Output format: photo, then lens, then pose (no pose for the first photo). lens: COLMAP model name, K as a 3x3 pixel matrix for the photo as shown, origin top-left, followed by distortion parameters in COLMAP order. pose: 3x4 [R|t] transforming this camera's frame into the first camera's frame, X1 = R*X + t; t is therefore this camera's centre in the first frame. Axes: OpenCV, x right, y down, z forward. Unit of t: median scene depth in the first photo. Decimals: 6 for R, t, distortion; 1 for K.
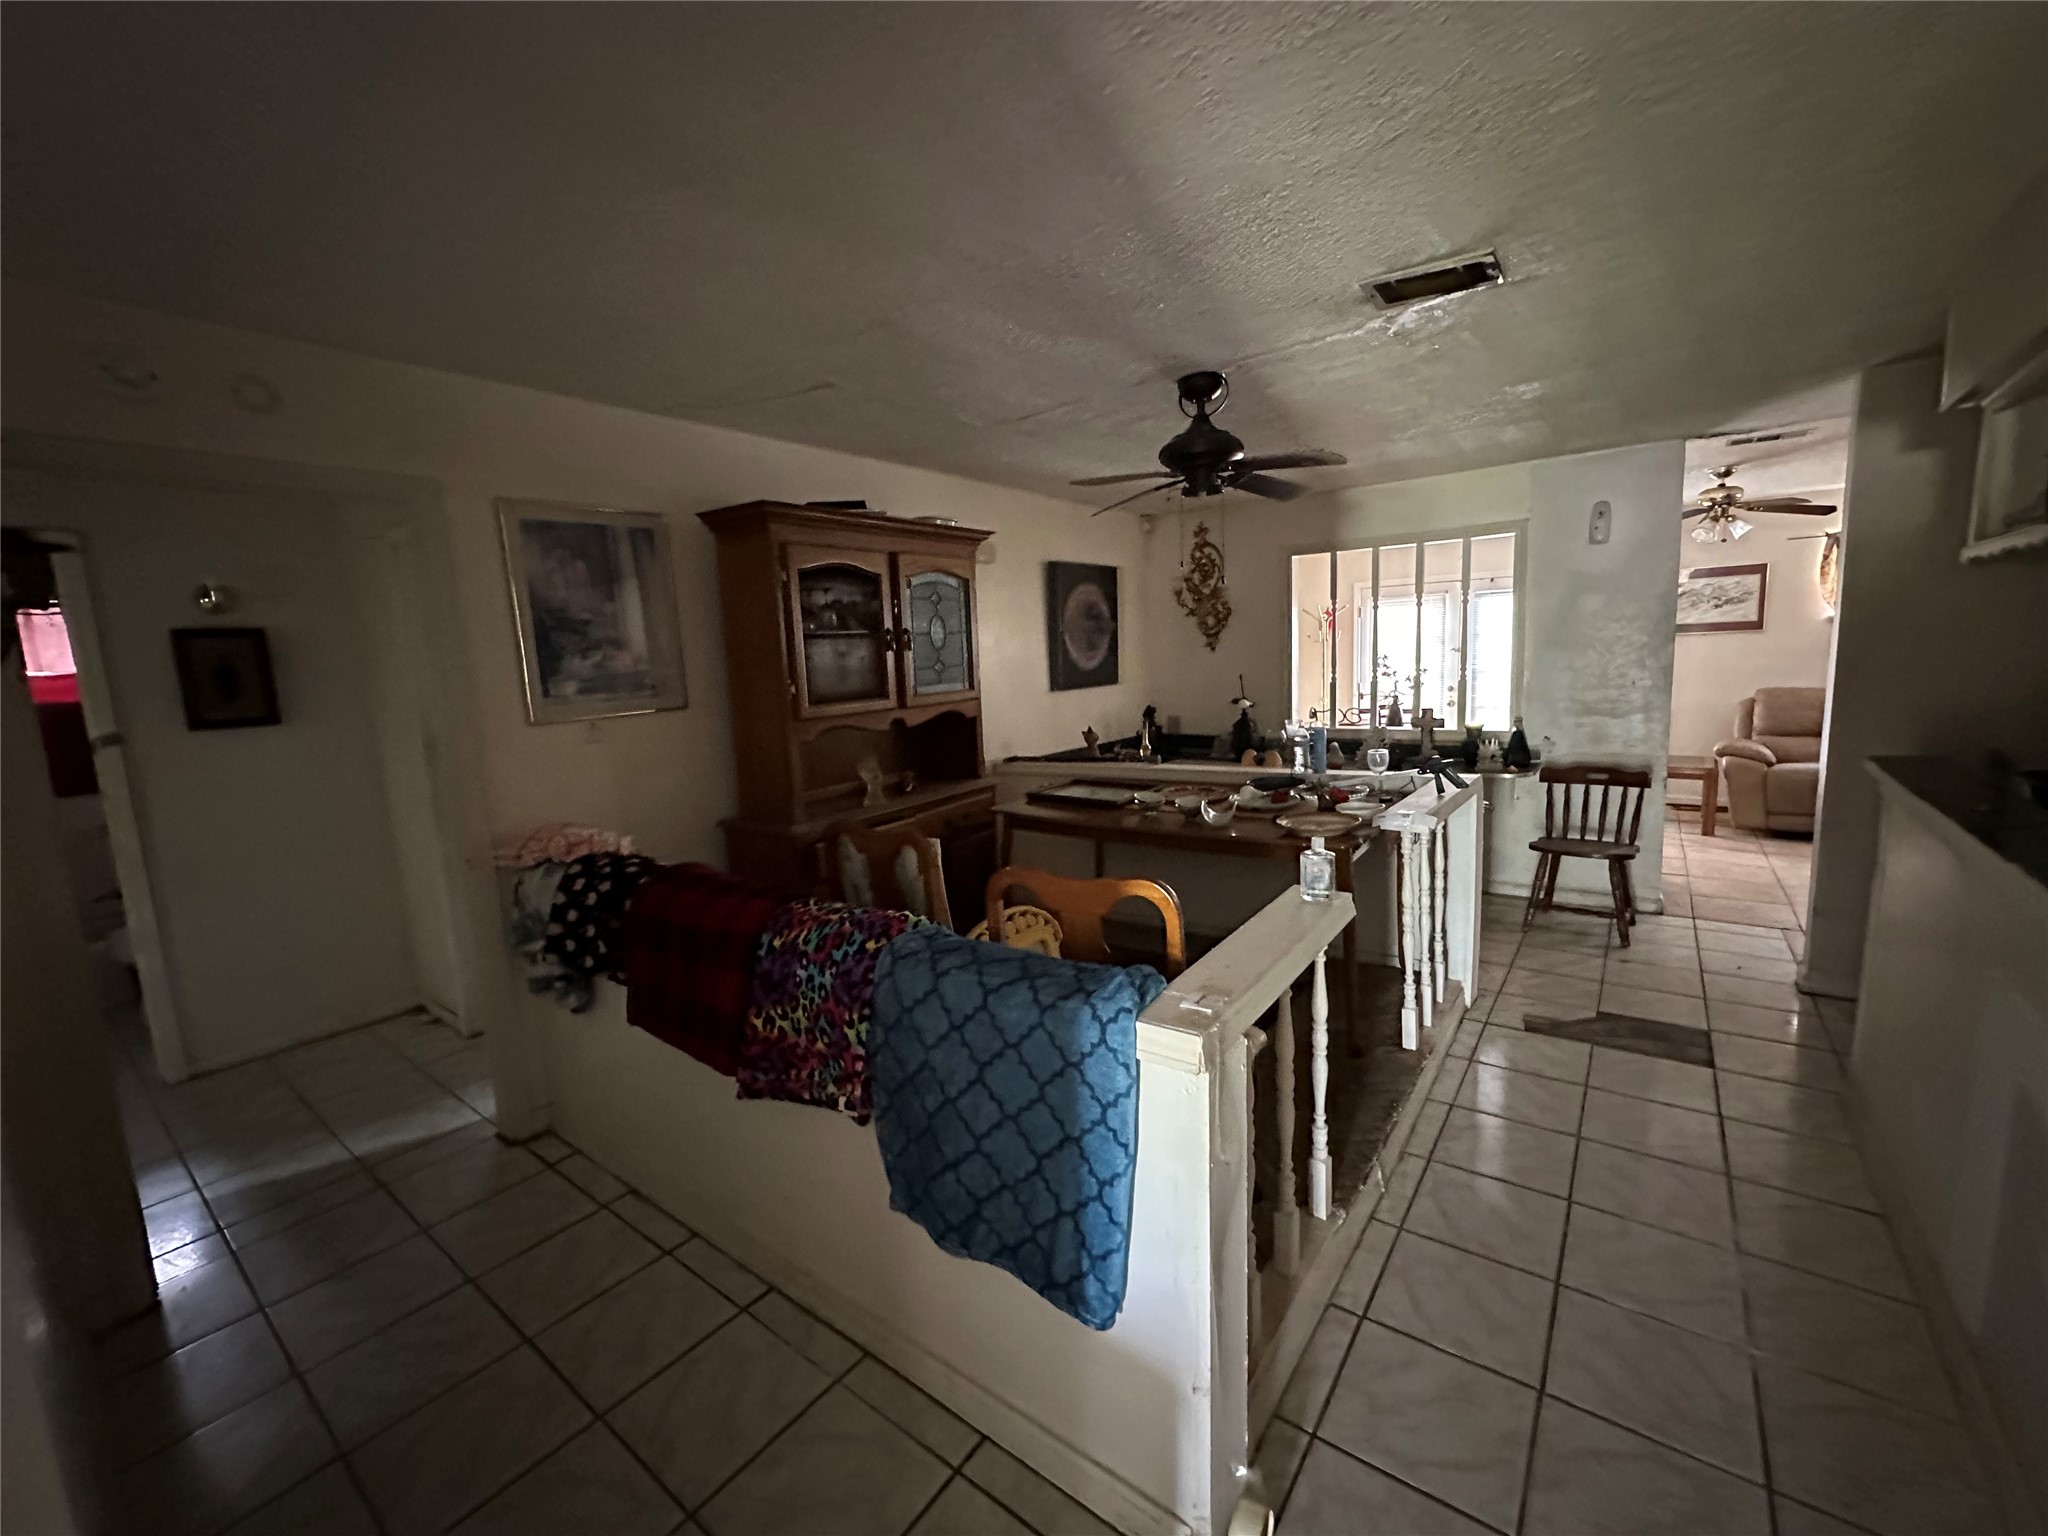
lens RADIAL K [[820.3, 0, 1024.0], [0, 820.3, 768.0], [0, 0, 1]] dist [-0.006273, 0.000658]
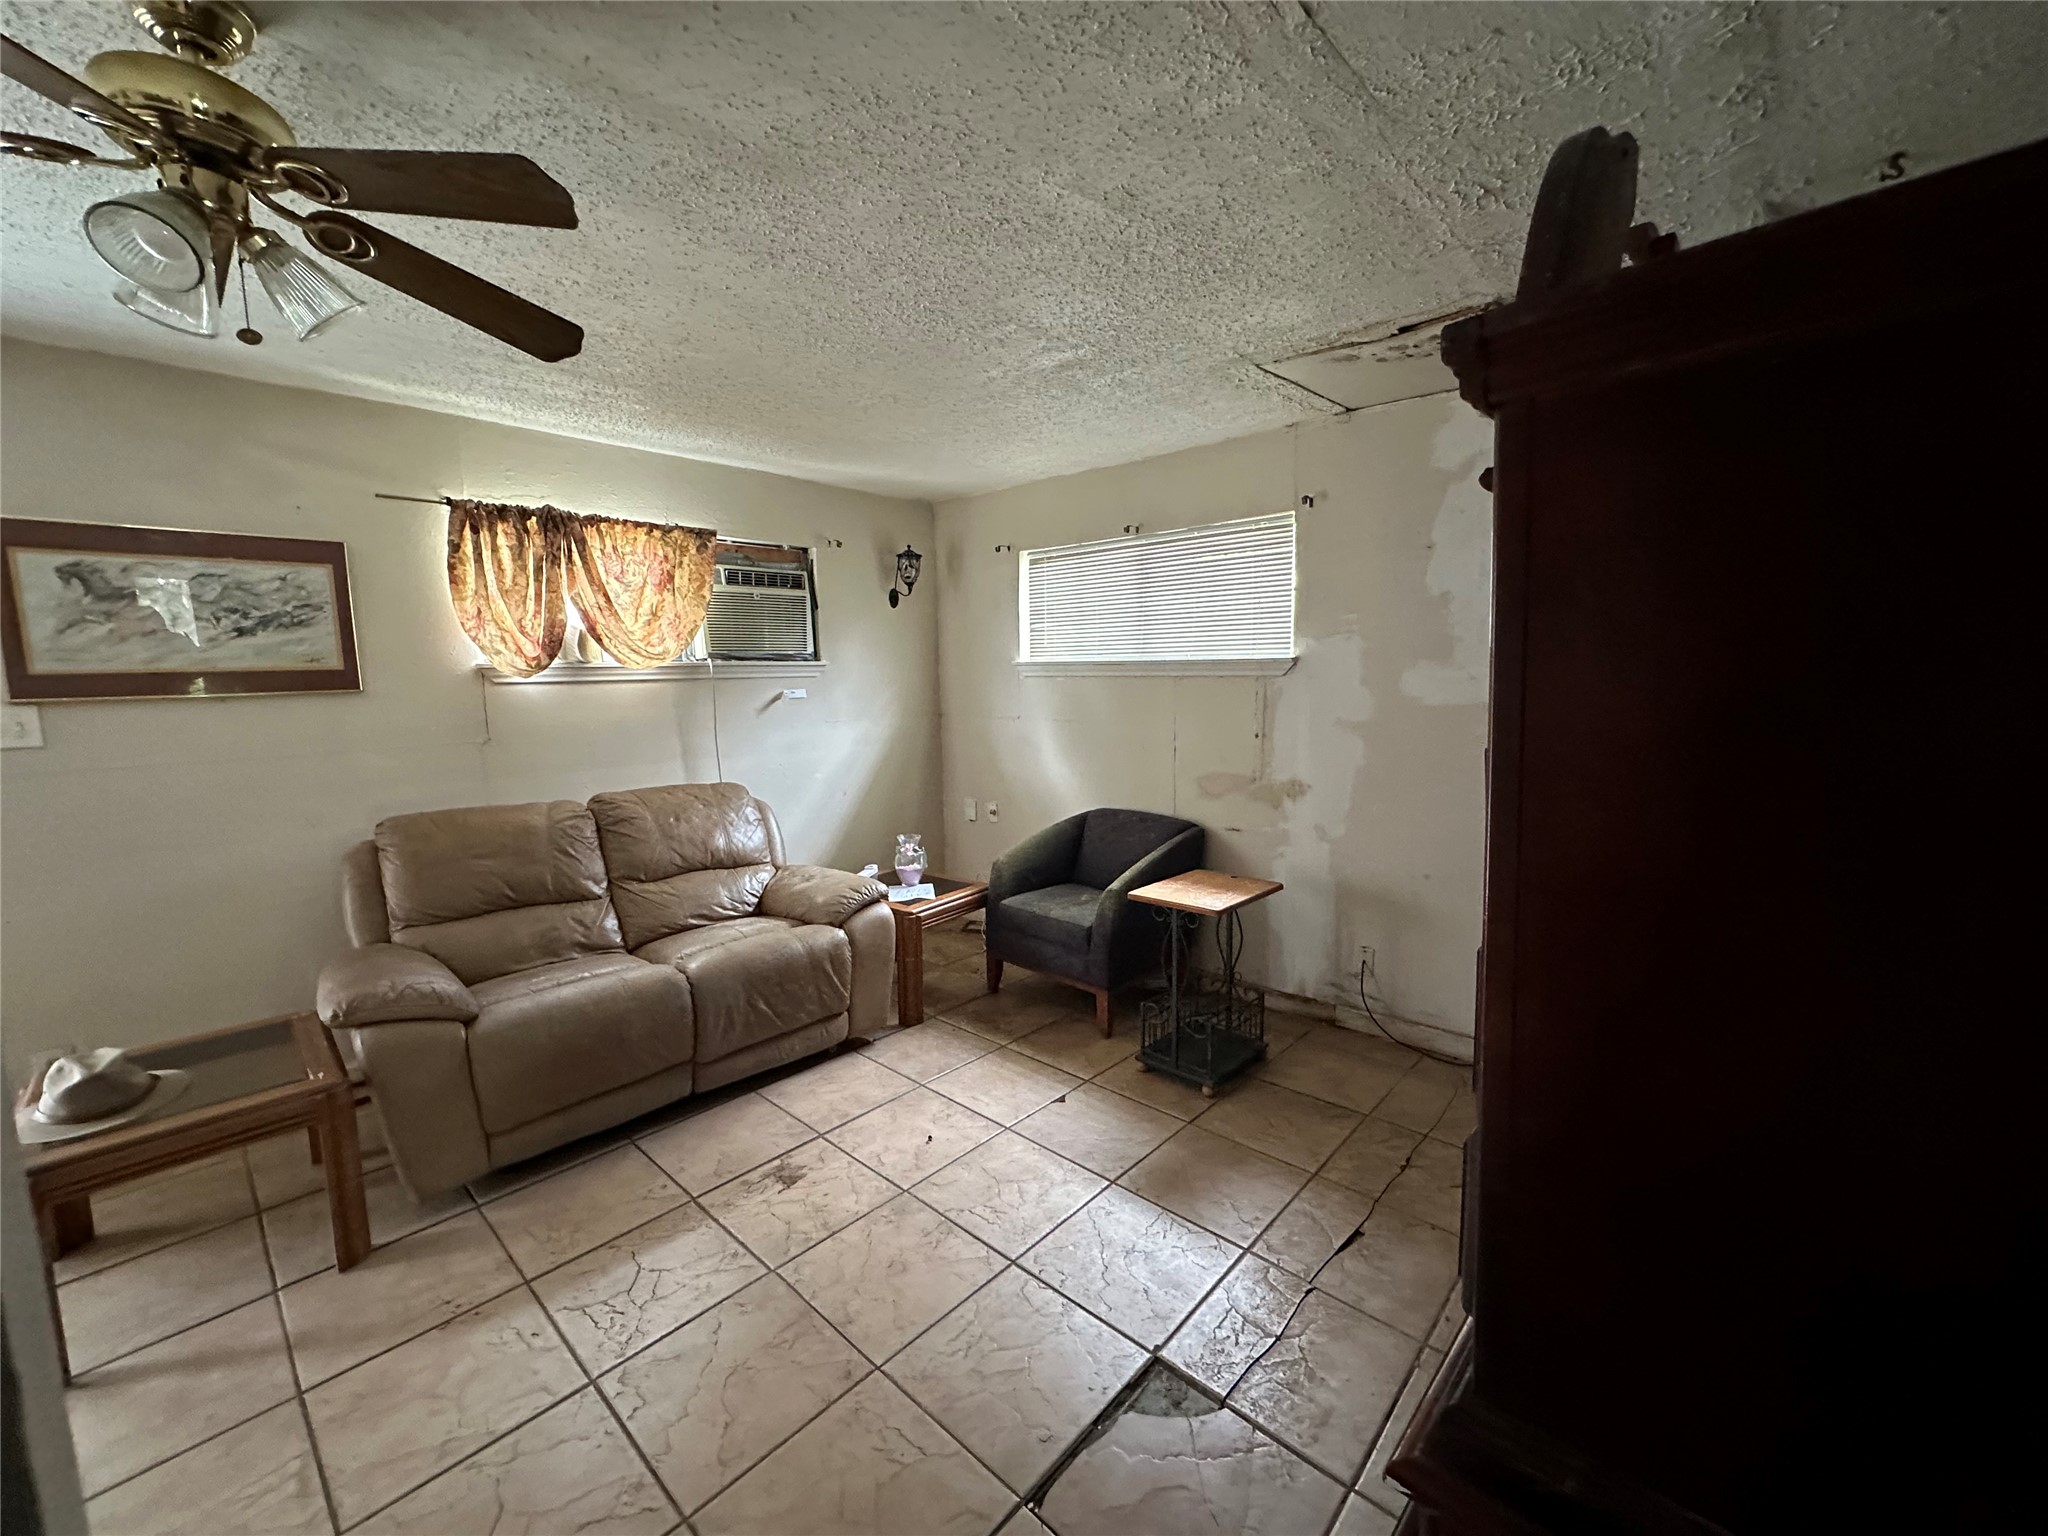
lens RADIAL K [[820.3, 0, 1024.0], [0, 820.3, 768.0], [0, 0, 1]] dist [-0.006273, 0.000658]
pose [[0.098404, -0.080624, 0.991875, 0.582631], [0.147299, 0.986914, 0.065608, -0.121585], [-0.984185, 0.139646, 0.108992, 0.708698]]
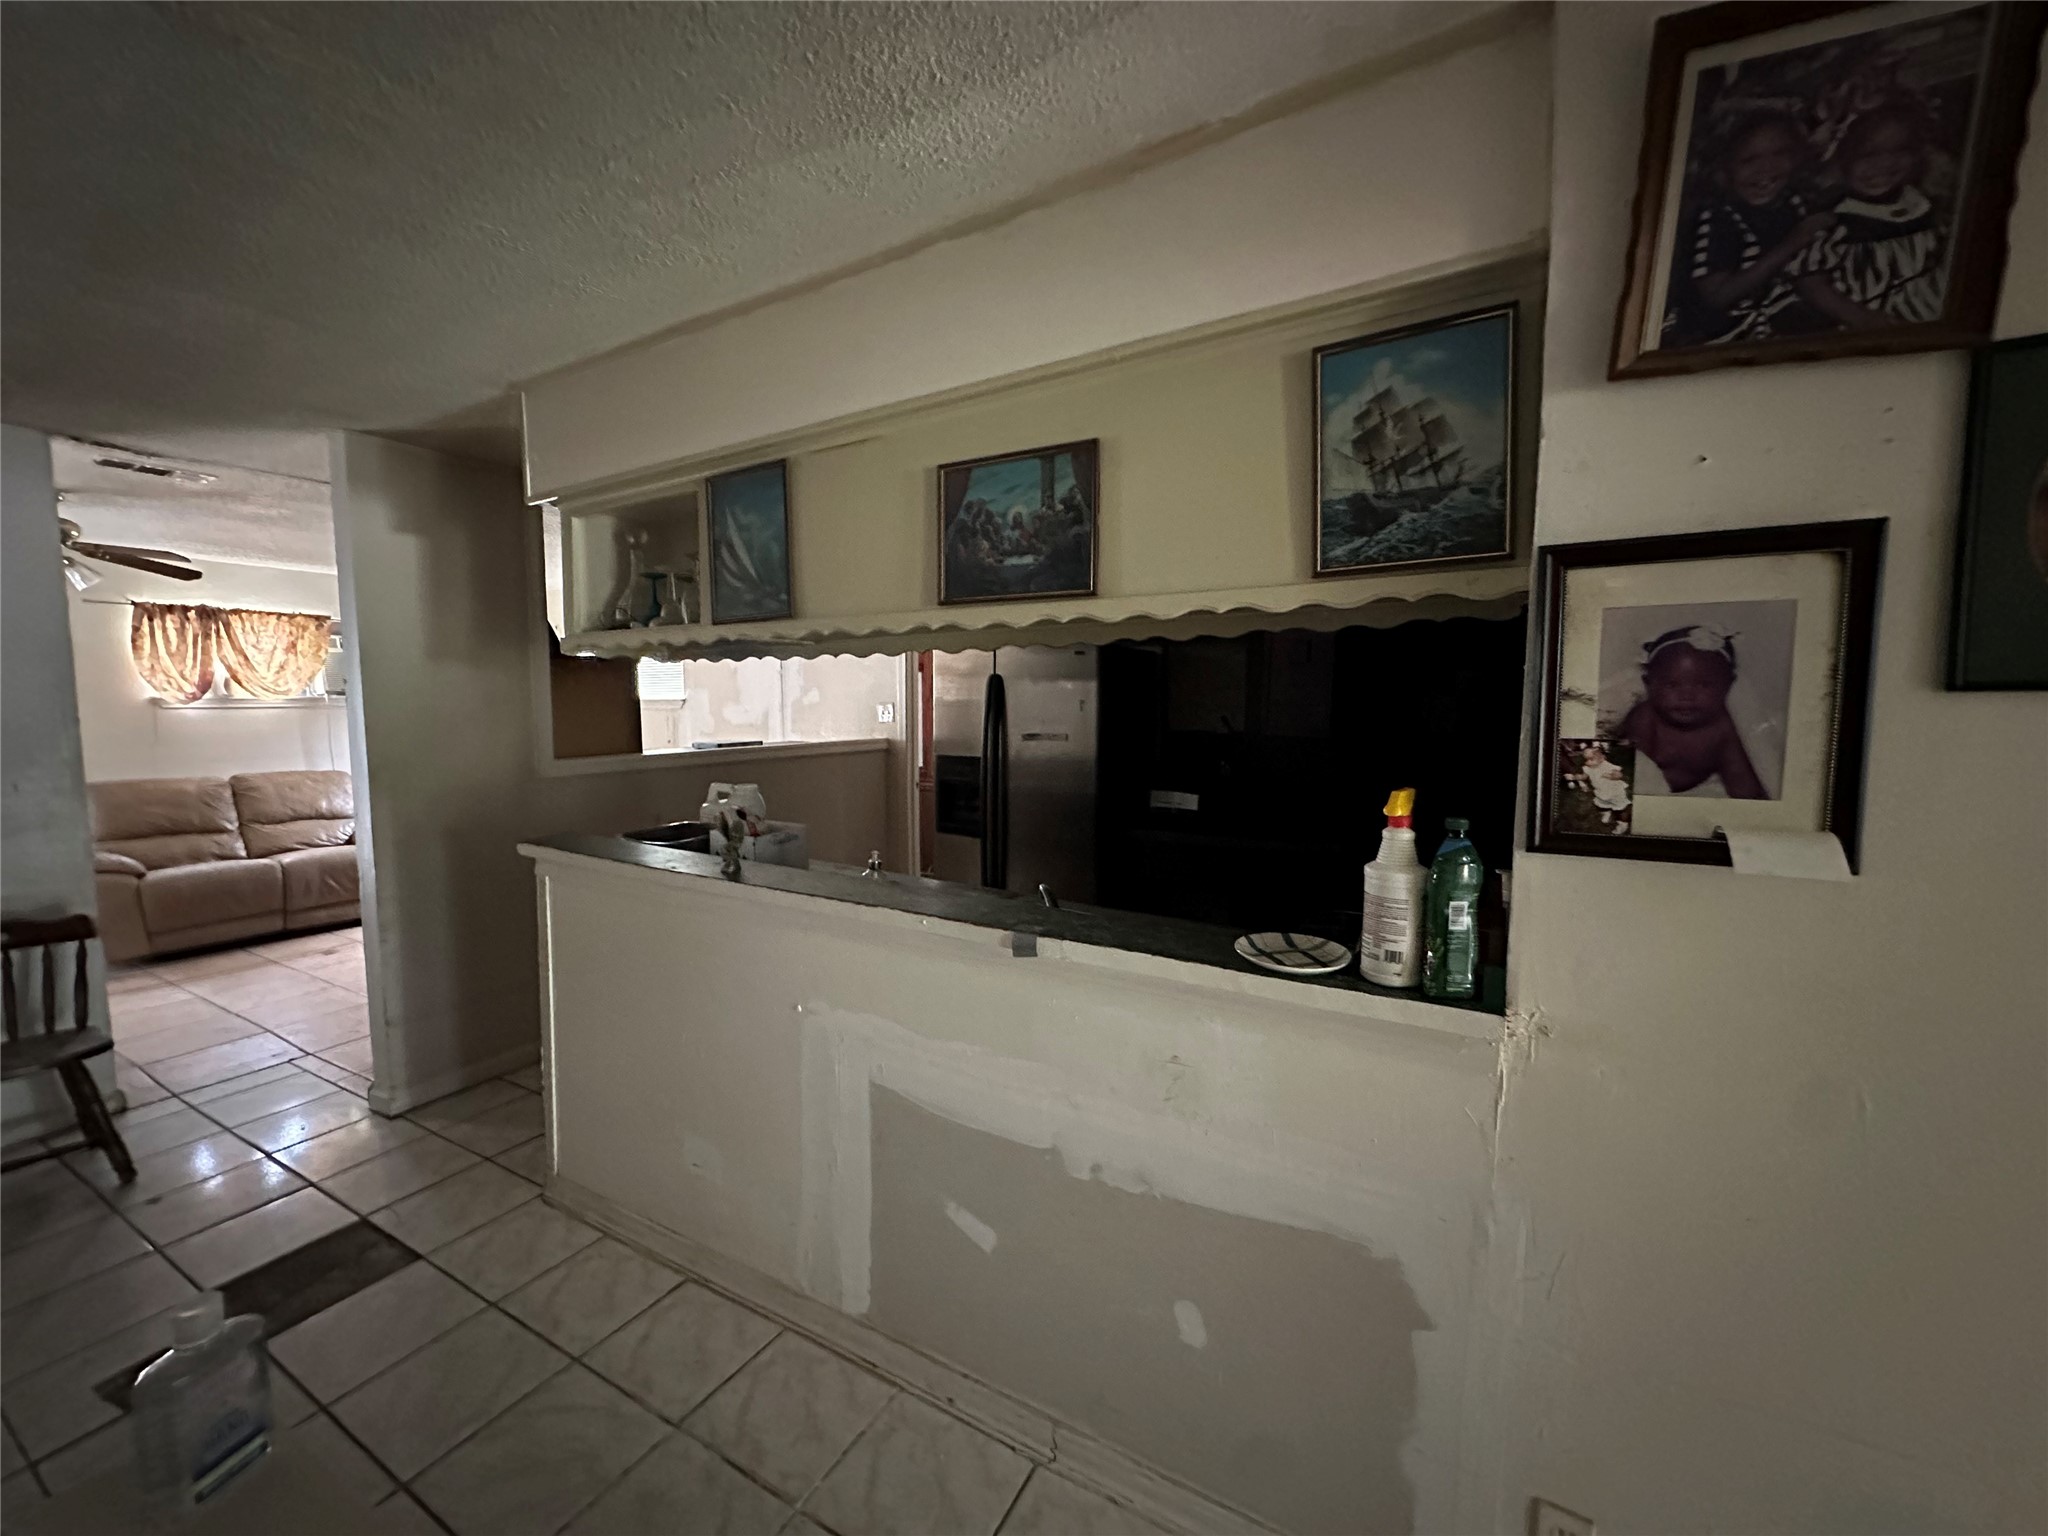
lens RADIAL K [[820.3, 0, 1024.0], [0, 820.3, 768.0], [0, 0, 1]] dist [-0.006273, 0.000658]
pose [[-0.130078, -0.040271, 0.990686, 0.003720], [0.144416, 0.987750, 0.059113, -0.032934], [-0.980930, 0.150760, -0.122669, 0.237020]]
